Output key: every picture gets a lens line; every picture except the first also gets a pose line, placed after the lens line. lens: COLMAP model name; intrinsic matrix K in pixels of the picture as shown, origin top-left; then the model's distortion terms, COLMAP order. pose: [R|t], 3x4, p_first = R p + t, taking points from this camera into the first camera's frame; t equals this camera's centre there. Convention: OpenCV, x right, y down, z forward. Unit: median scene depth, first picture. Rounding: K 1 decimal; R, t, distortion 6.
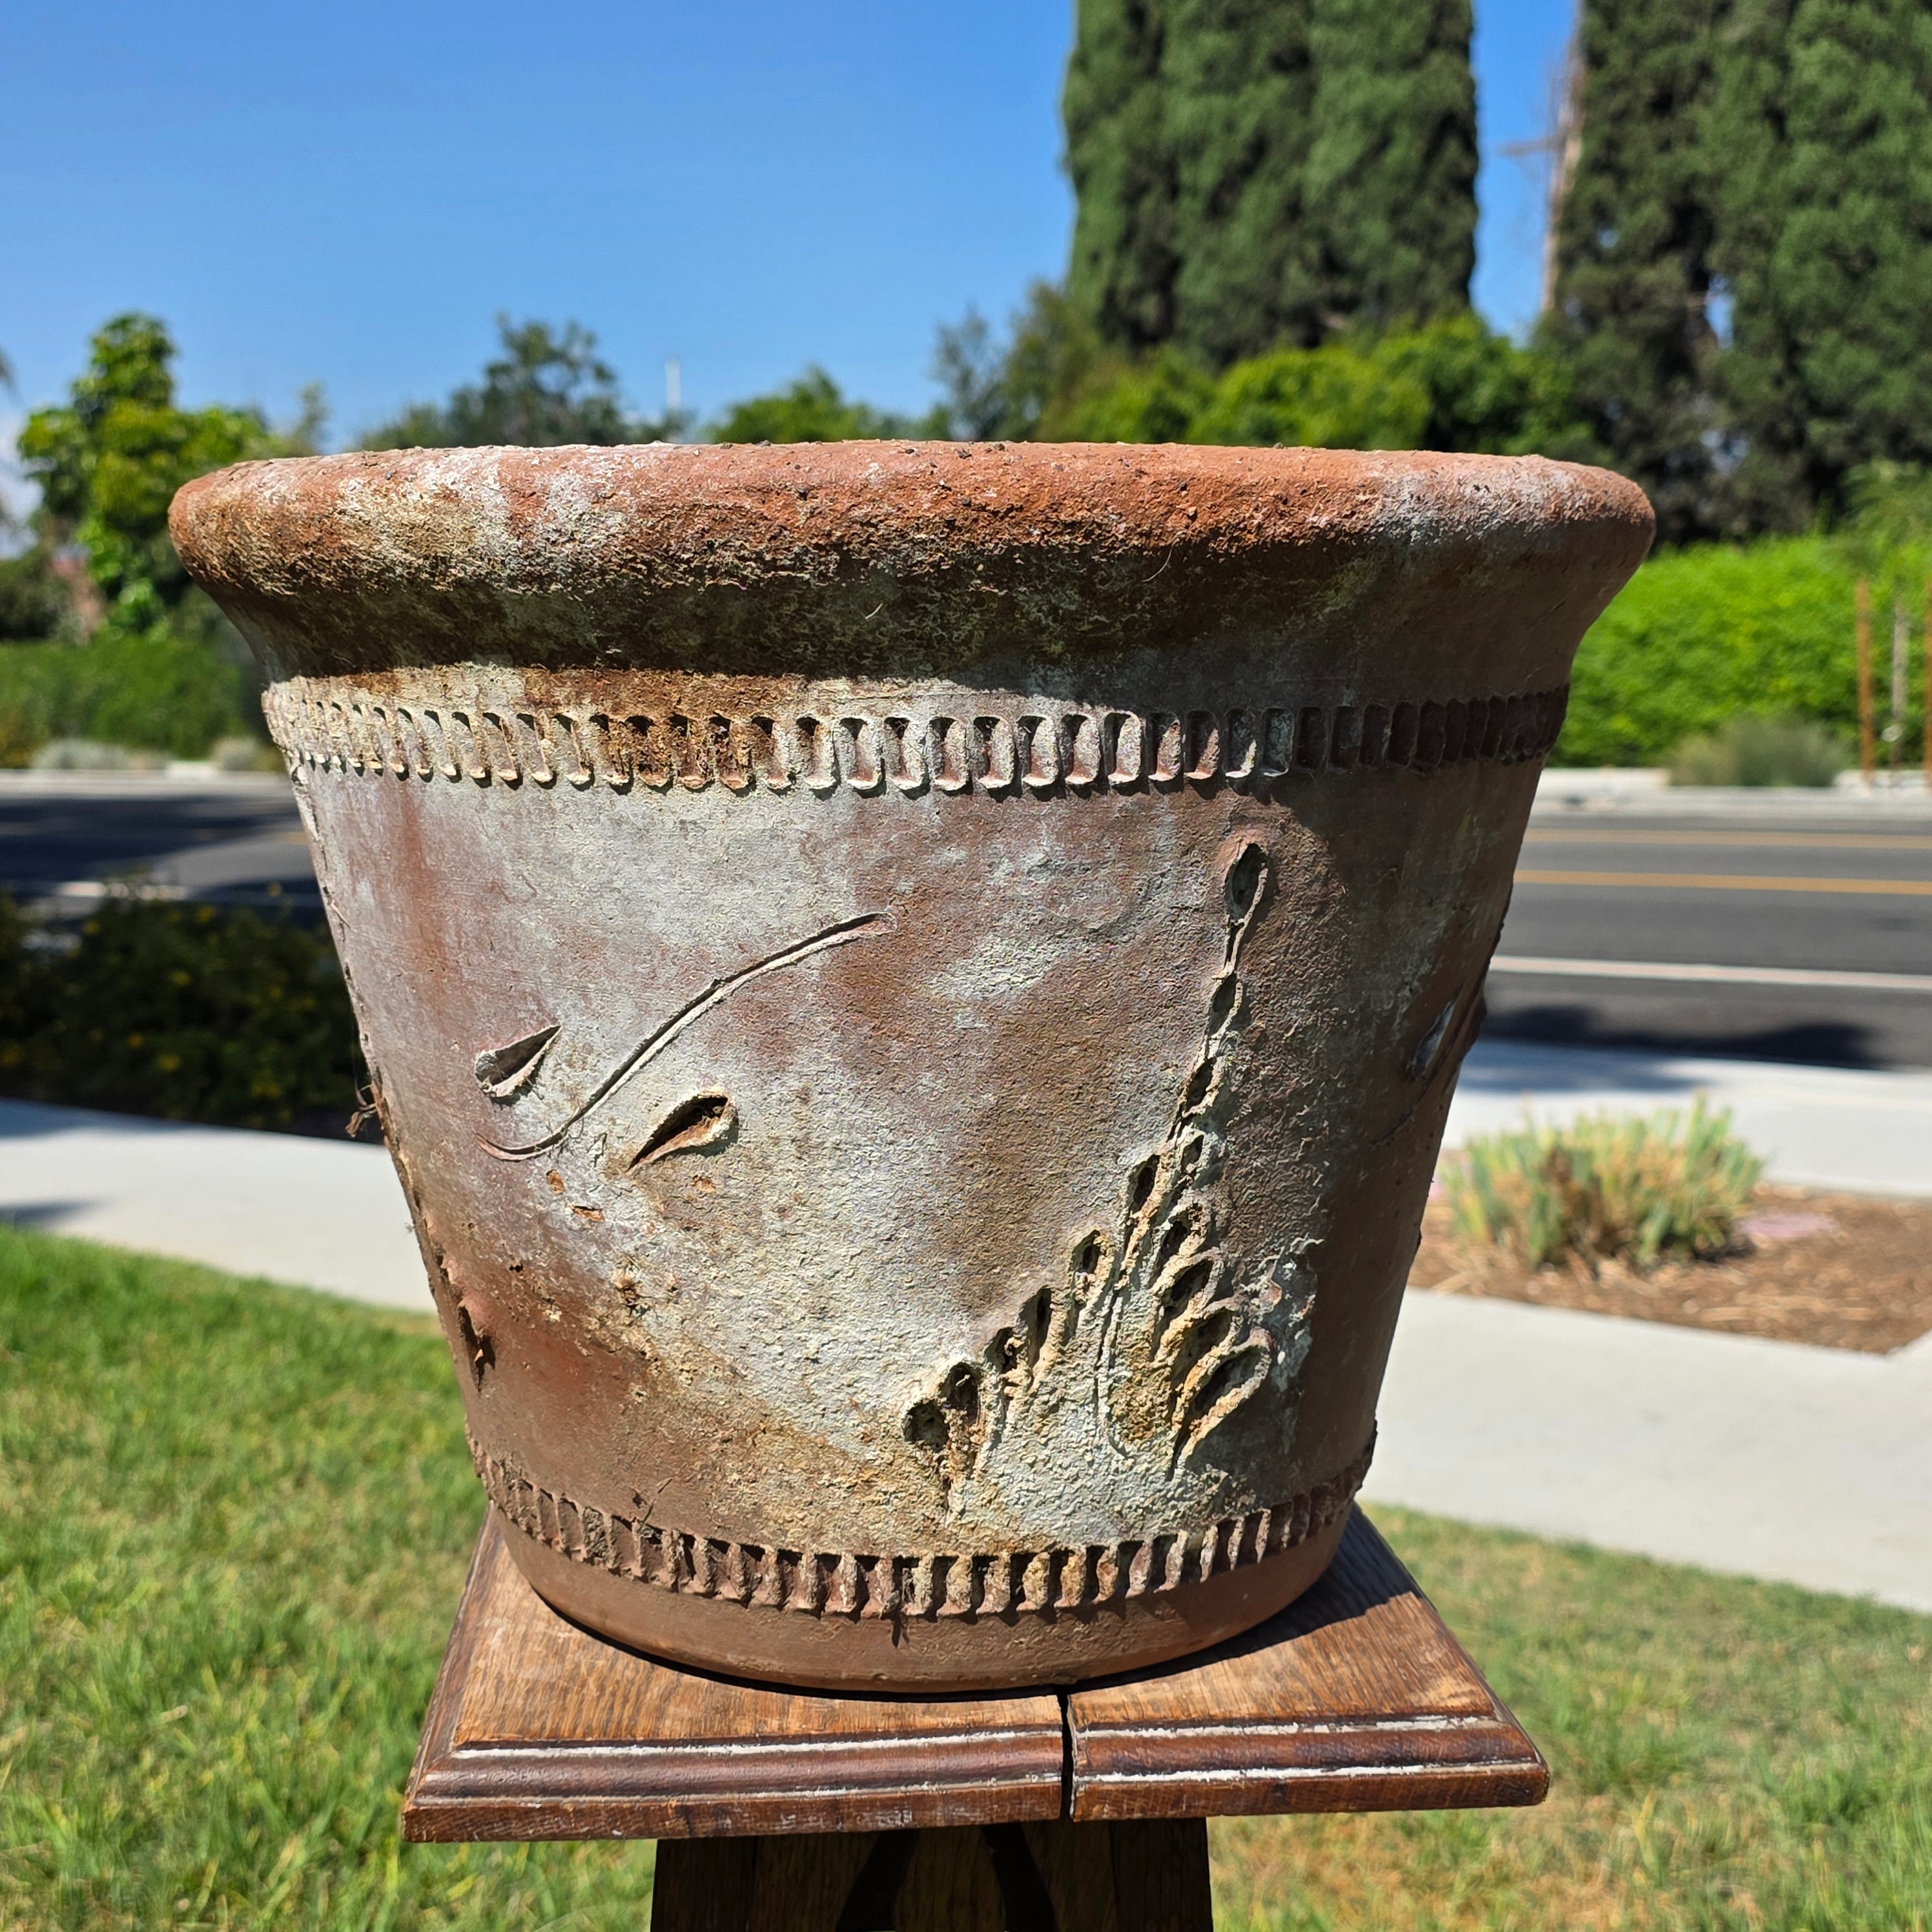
lens RADIAL K [[2573.7, 0, 952.3], [0, 2573.7, 966.3], [0, 0, 1]] dist [0.000040, 0.000000]
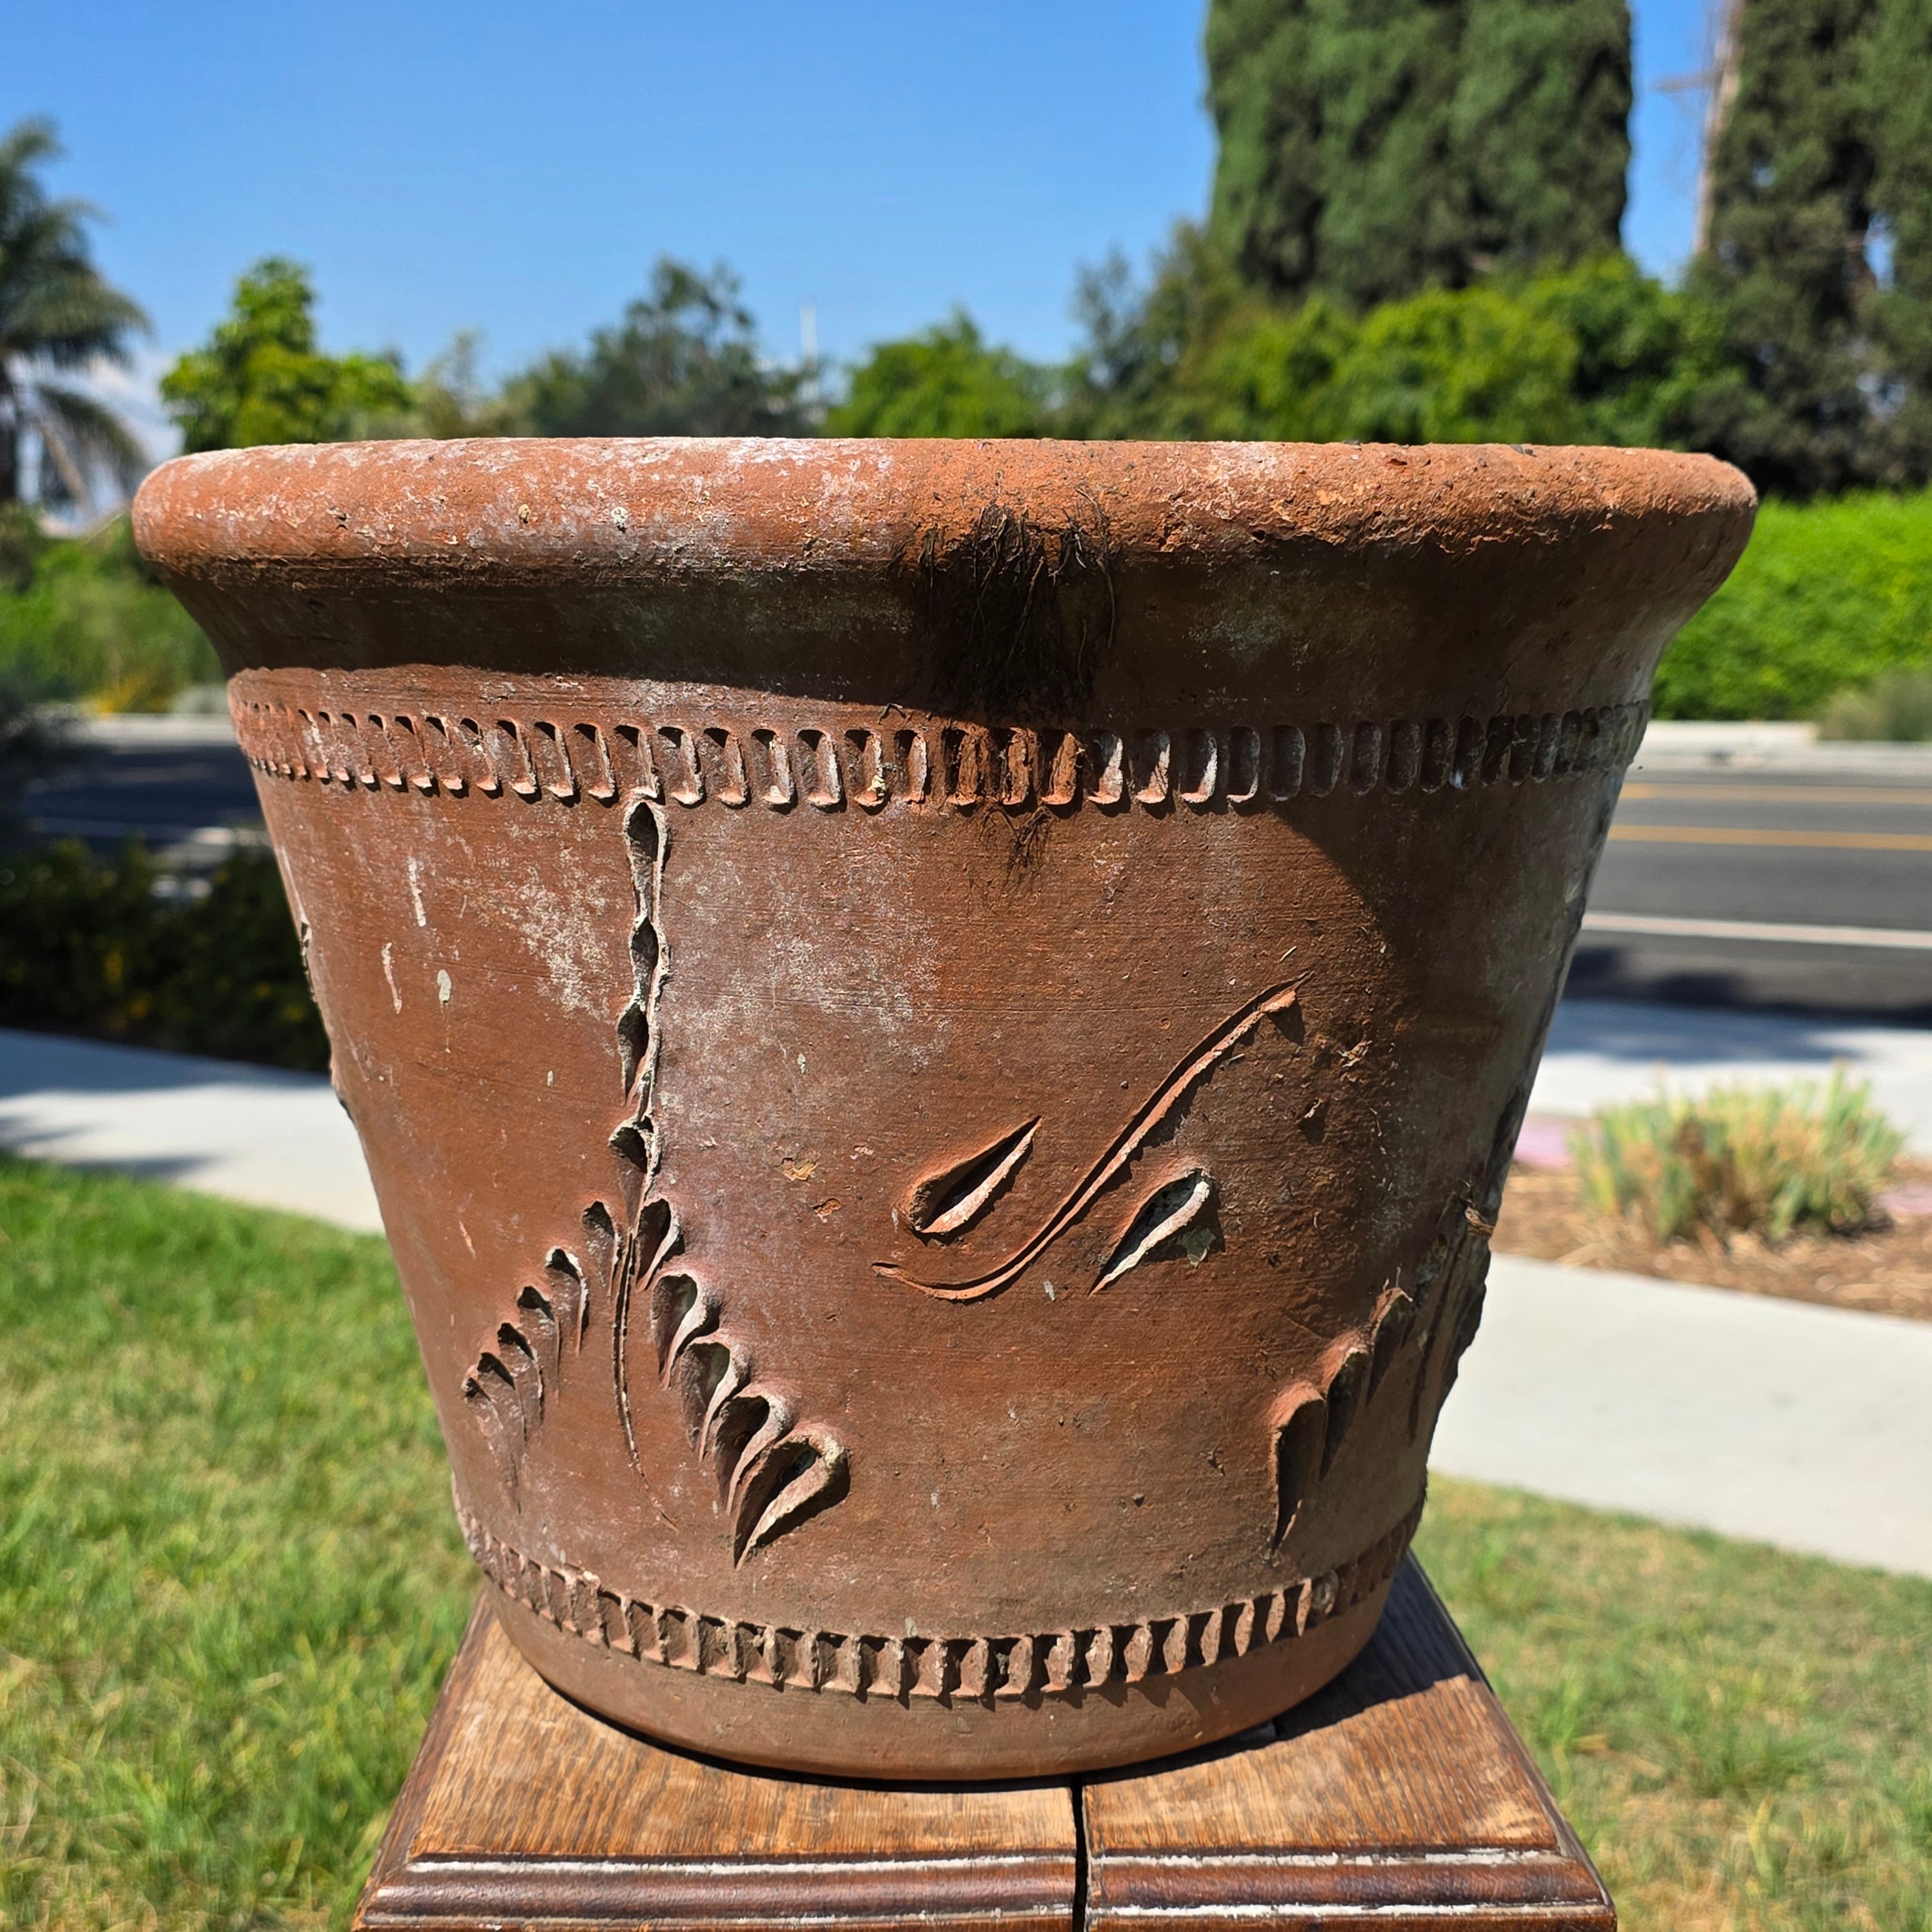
lens RADIAL K [[2573.7, 0, 959.5], [0, 2573.7, 999.8], [0, 0, 1]] dist [0.000040, 0.000000]
pose [[0.998747, 0.011382, -0.048739, 0.008259], [-0.009770, 0.999401, 0.033196, -0.006754], [0.049088, -0.032678, 0.998260, 0.019619]]
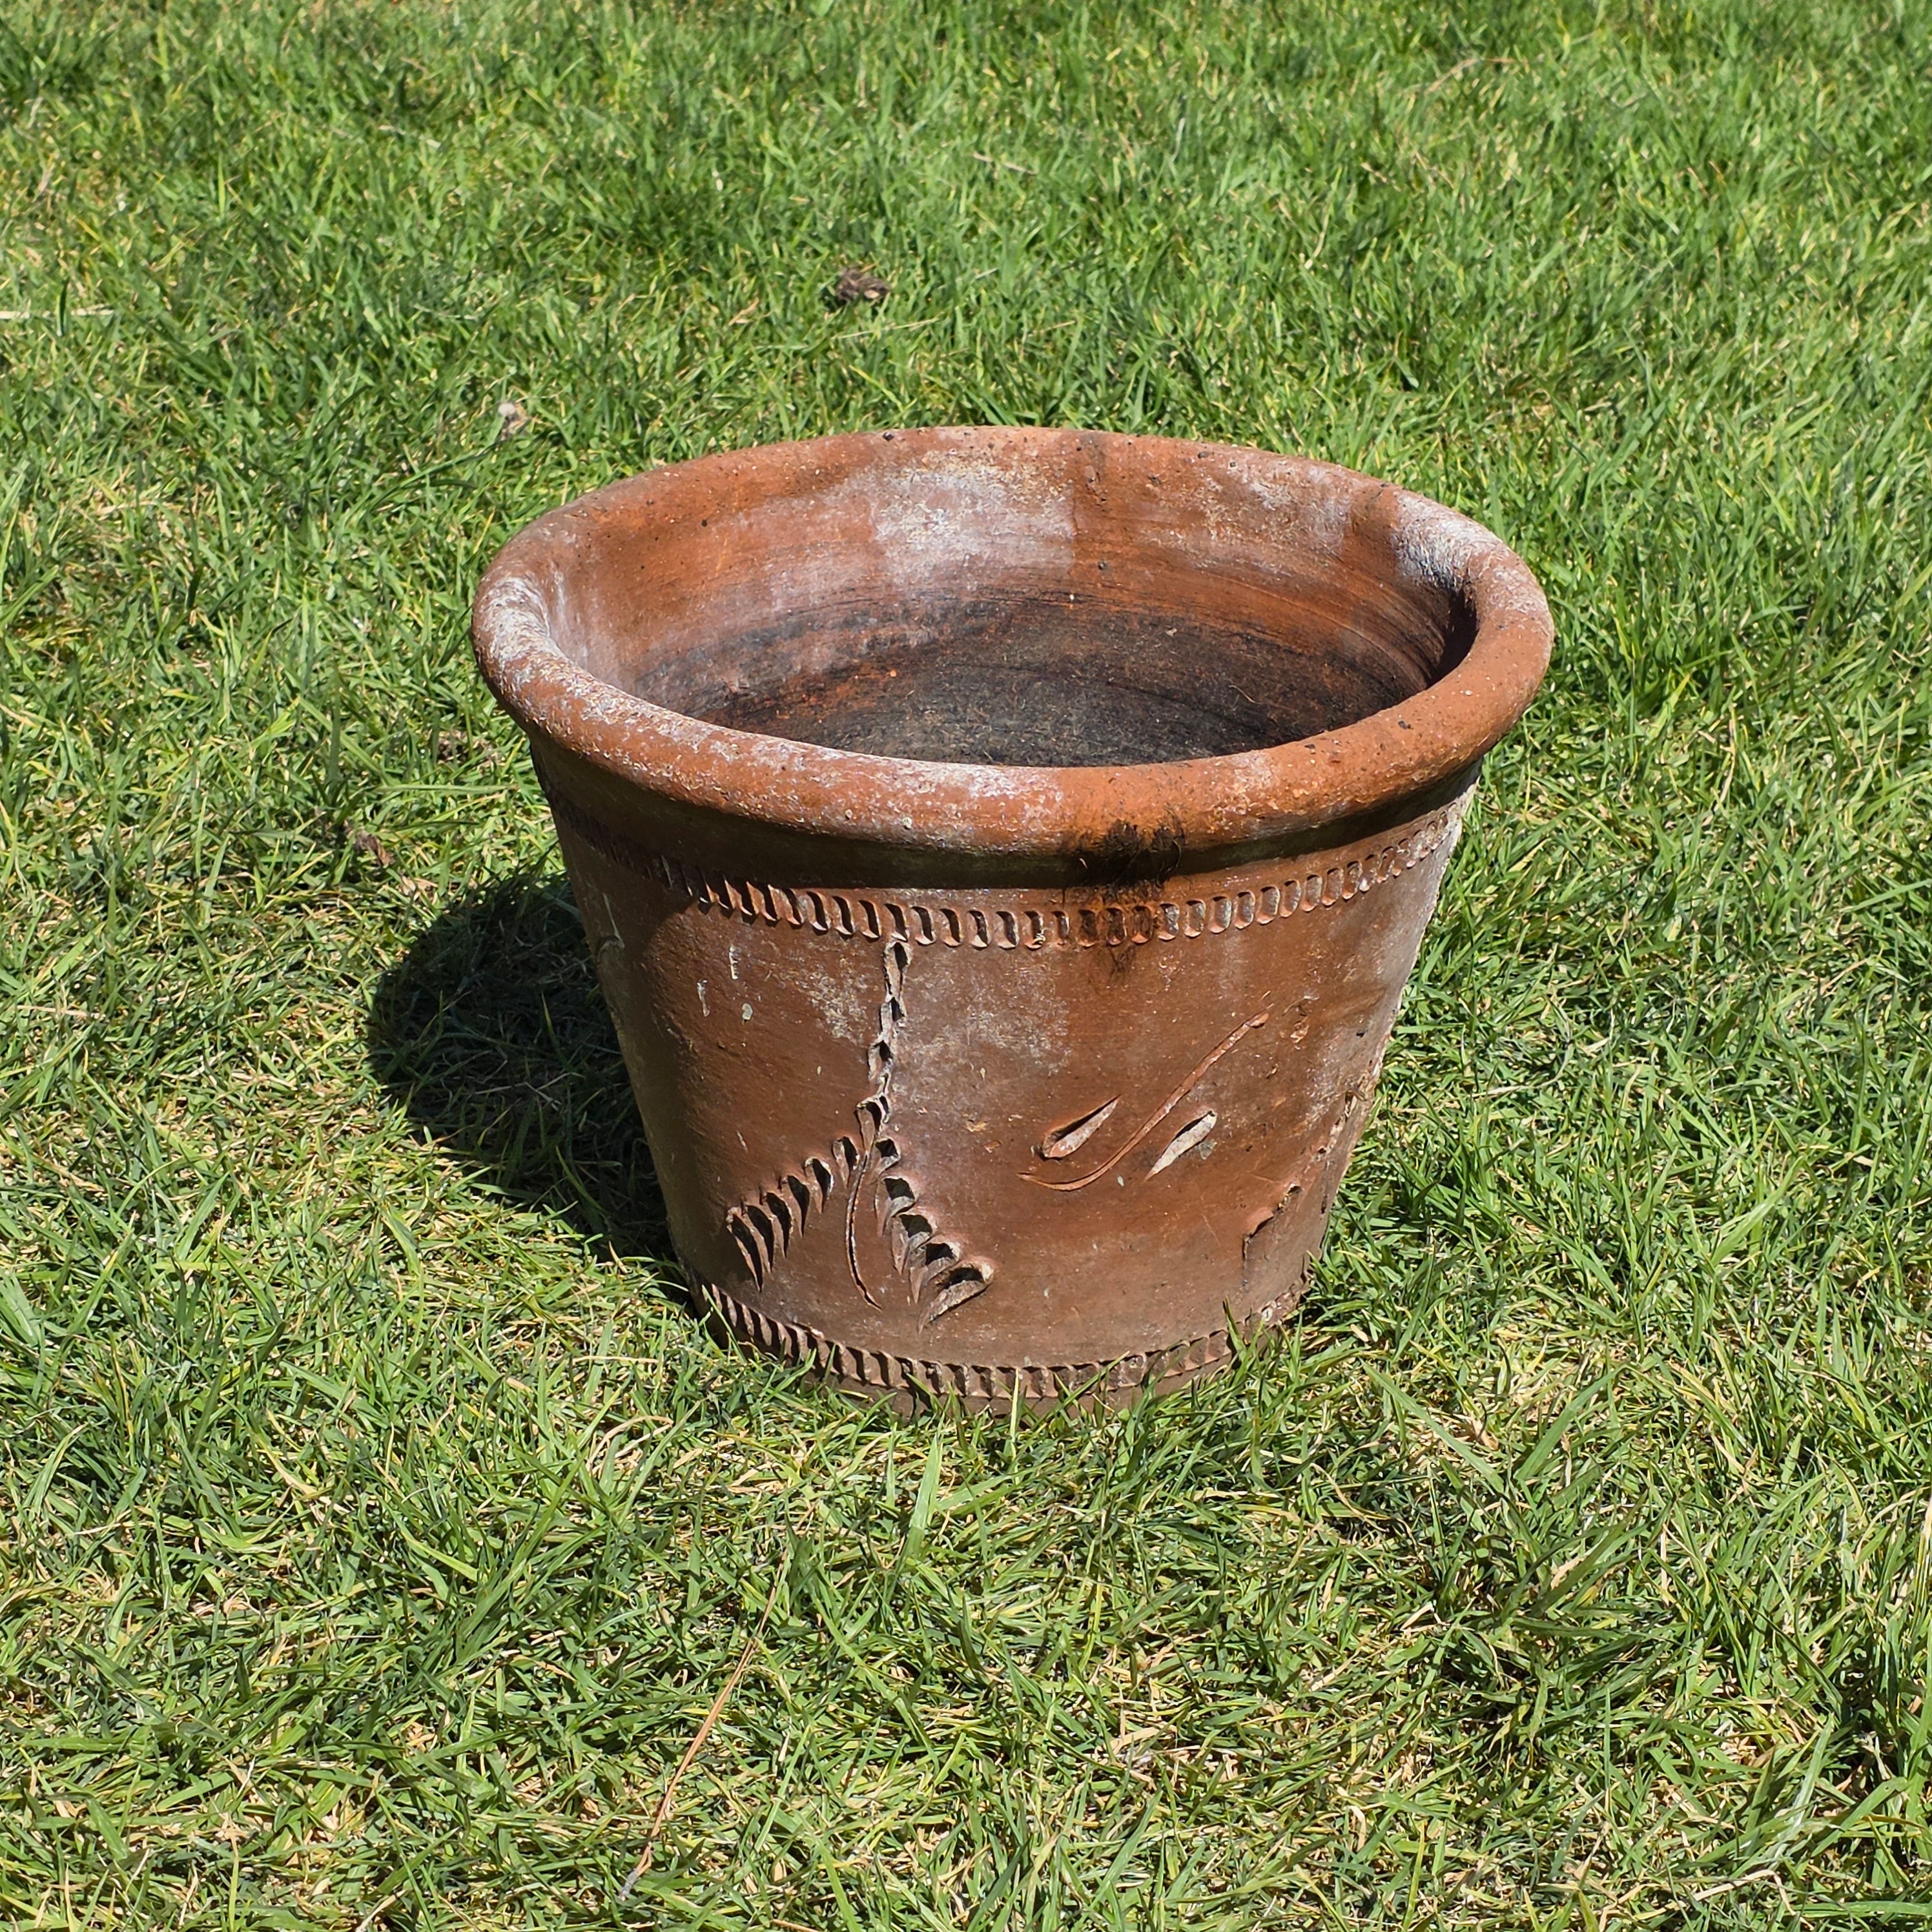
lens RADIAL K [[4466.5, 0, 971.8], [0, 4466.5, 967.4], [0, 0, 1]] dist [-0.006496, 0.000000]
pose [[0.997131, -0.014257, 0.074346, -0.046444], [-0.009246, 0.951815, 0.306534, -0.155567], [-0.075134, -0.306341, 0.948952, -0.271670]]
